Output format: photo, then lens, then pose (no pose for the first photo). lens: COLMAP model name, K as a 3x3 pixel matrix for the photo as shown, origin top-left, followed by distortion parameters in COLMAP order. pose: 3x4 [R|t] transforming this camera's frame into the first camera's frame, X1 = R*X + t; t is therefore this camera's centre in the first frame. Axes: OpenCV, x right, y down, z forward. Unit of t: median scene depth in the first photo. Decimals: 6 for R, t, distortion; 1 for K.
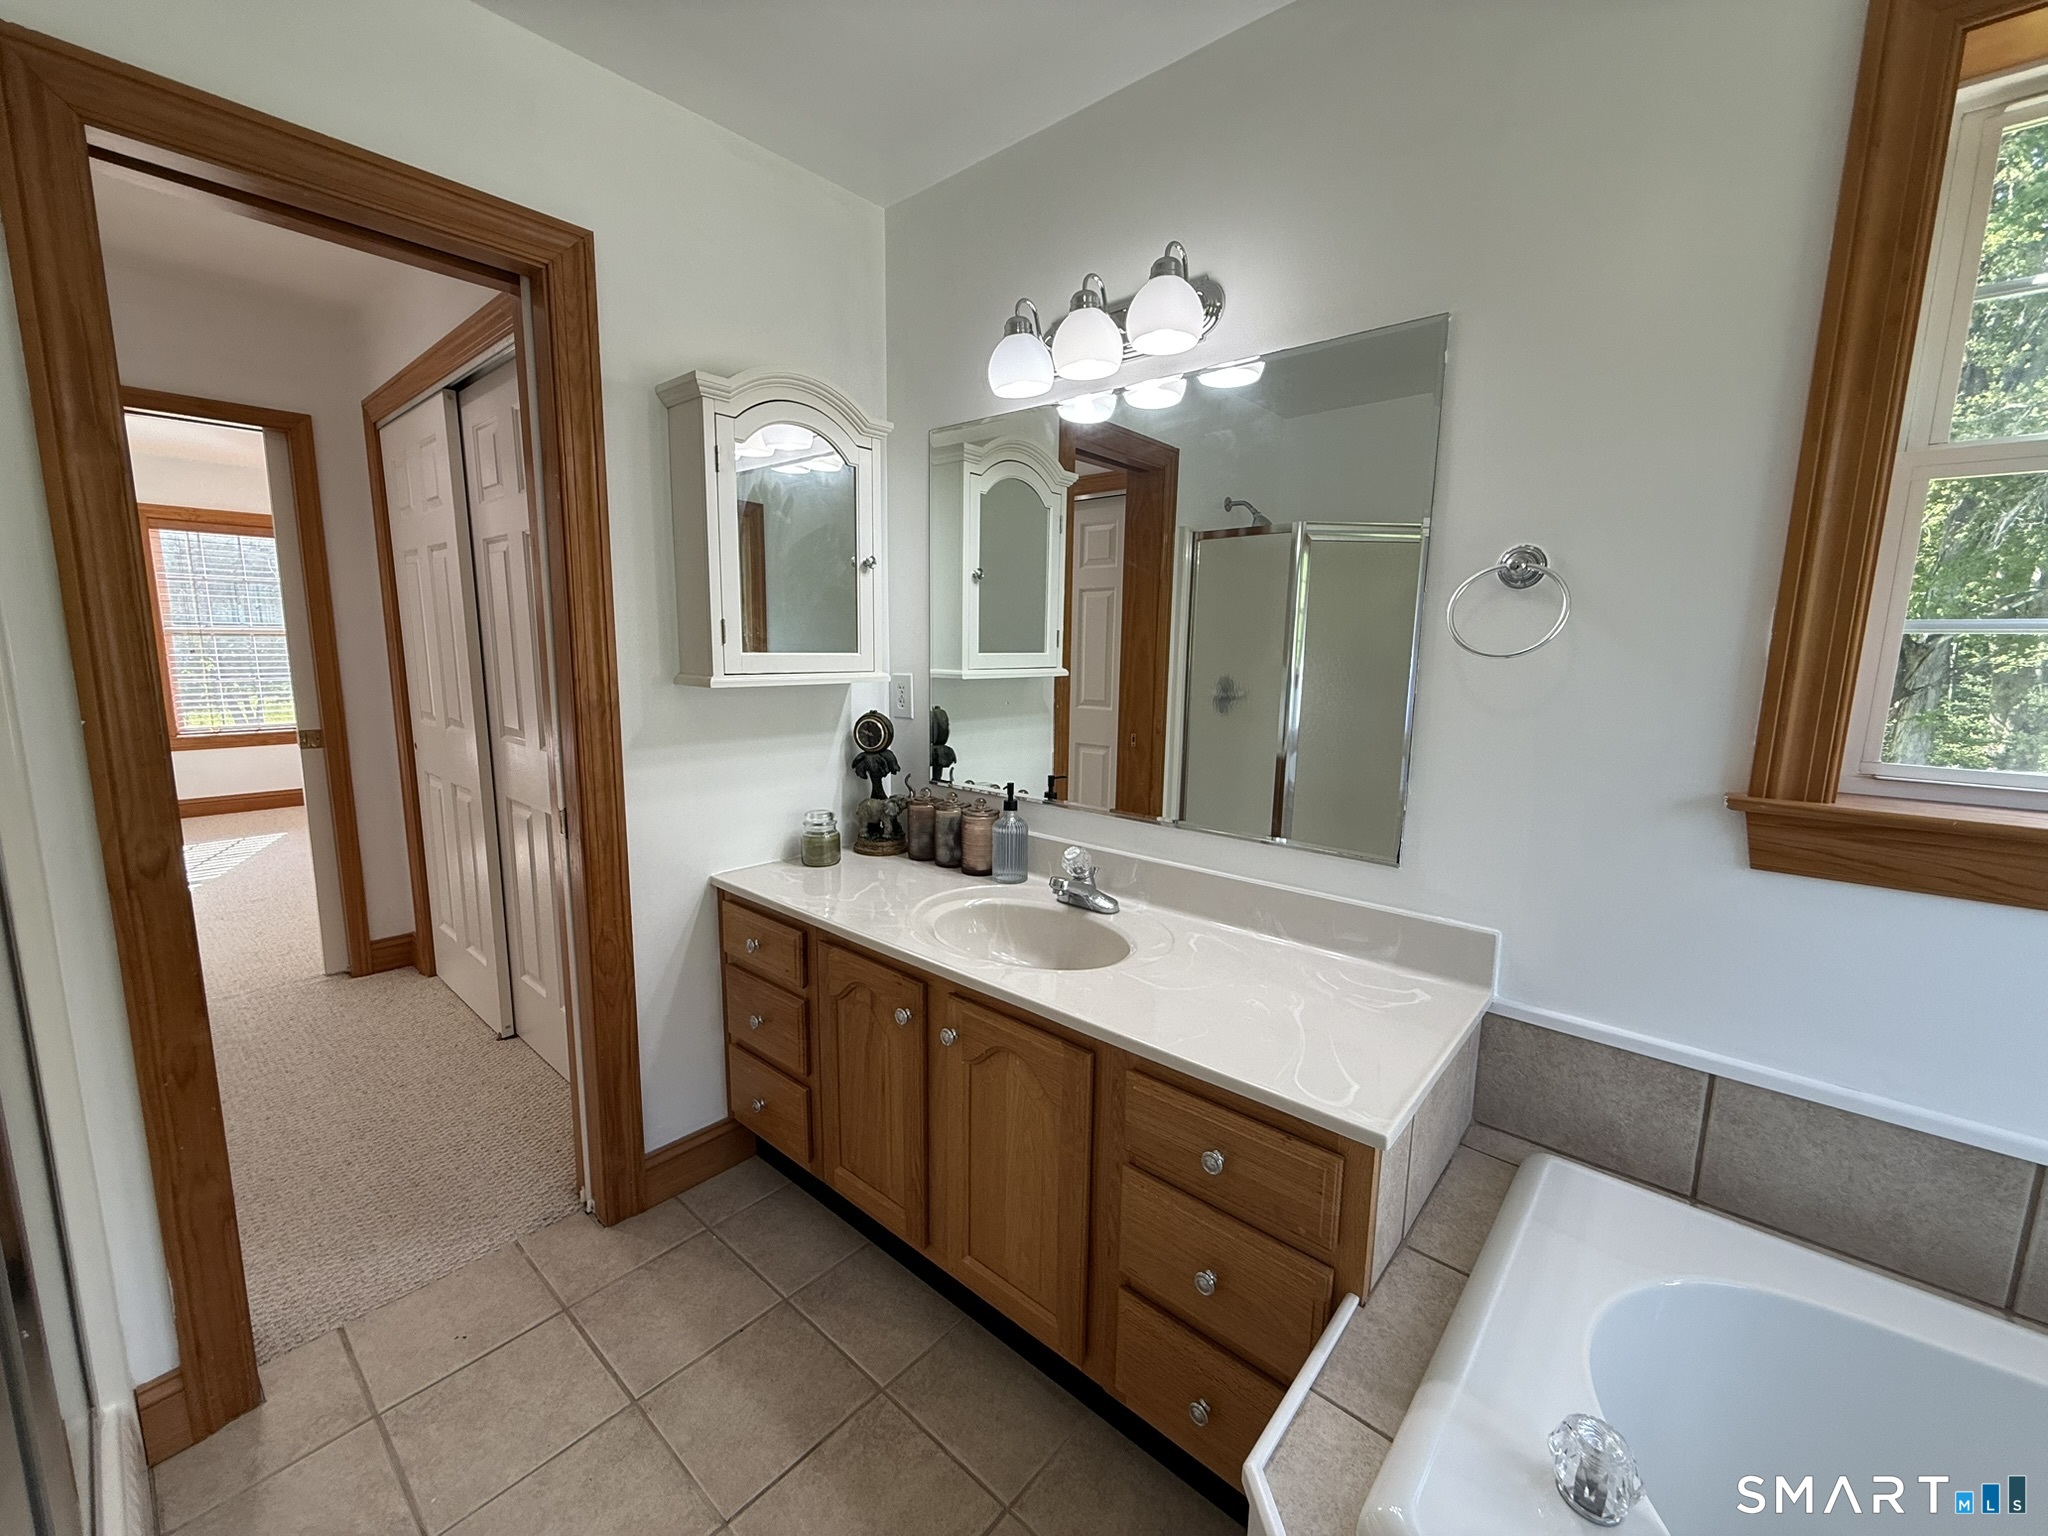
lens RADIAL K [[817.4, 0, 1020.5], [0, 817.4, 768.8], [0, 0, 1]] dist [-0.000219, -0.000178]
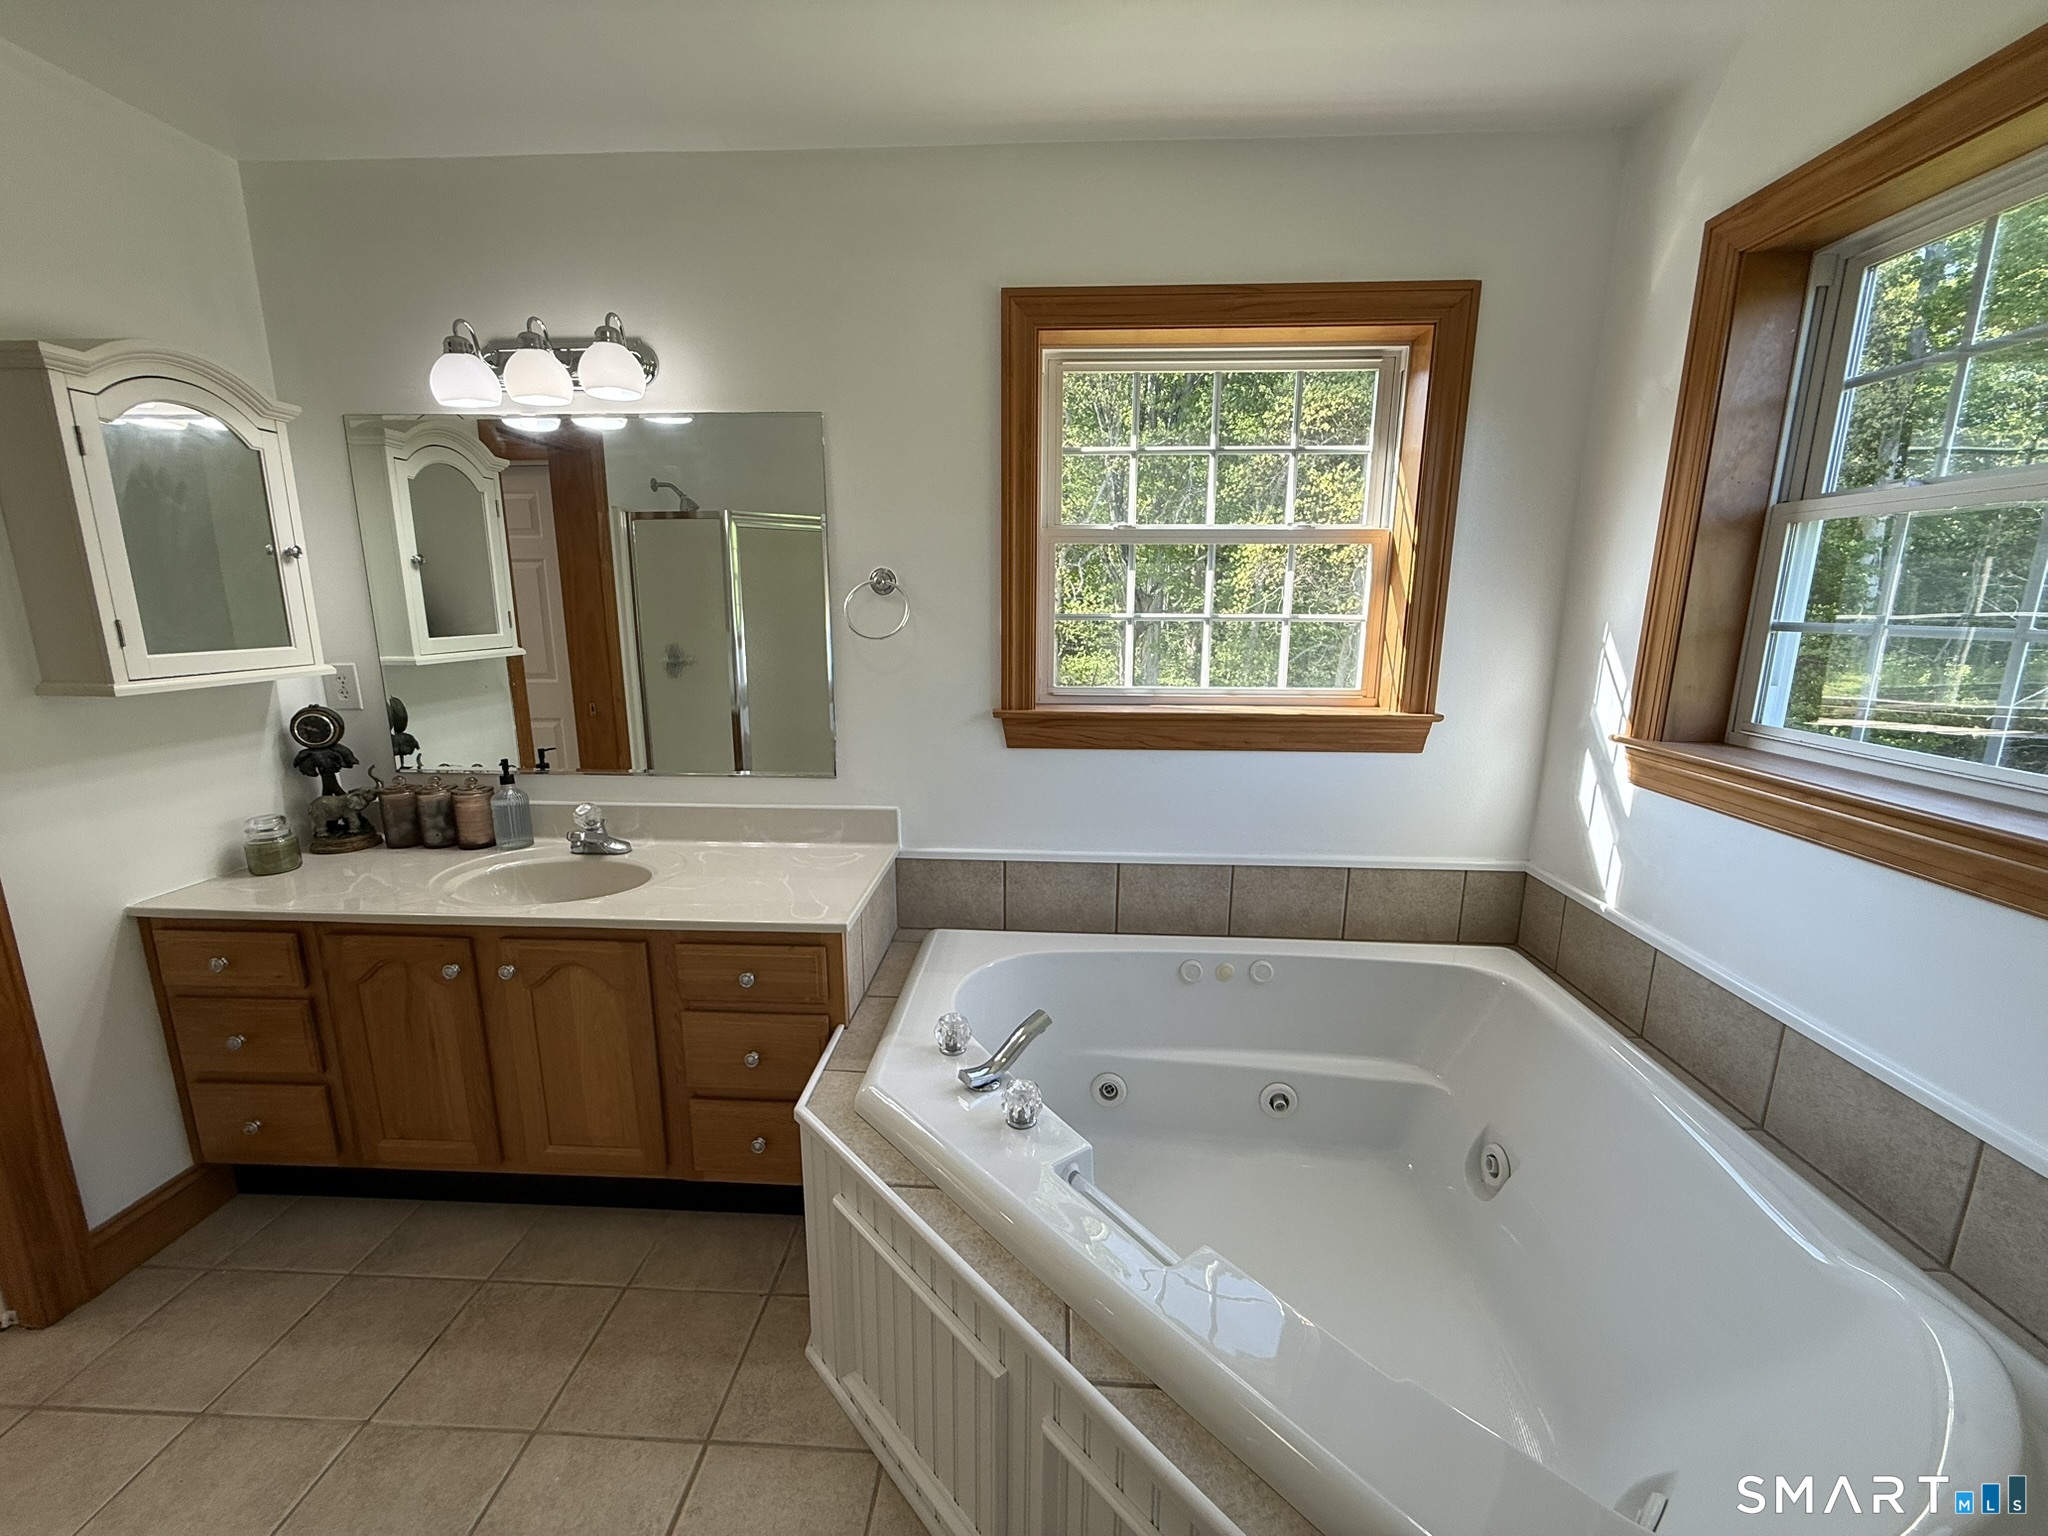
lens RADIAL K [[817.4, 0, 1020.4], [0, 817.4, 768.1], [0, 0, 1]] dist [-0.000219, -0.000178]
pose [[0.784277, -0.136431, 0.605224, -0.150801], [0.101982, 0.990601, 0.091151, -0.000372], [-0.611971, -0.009766, 0.790820, -0.334366]]
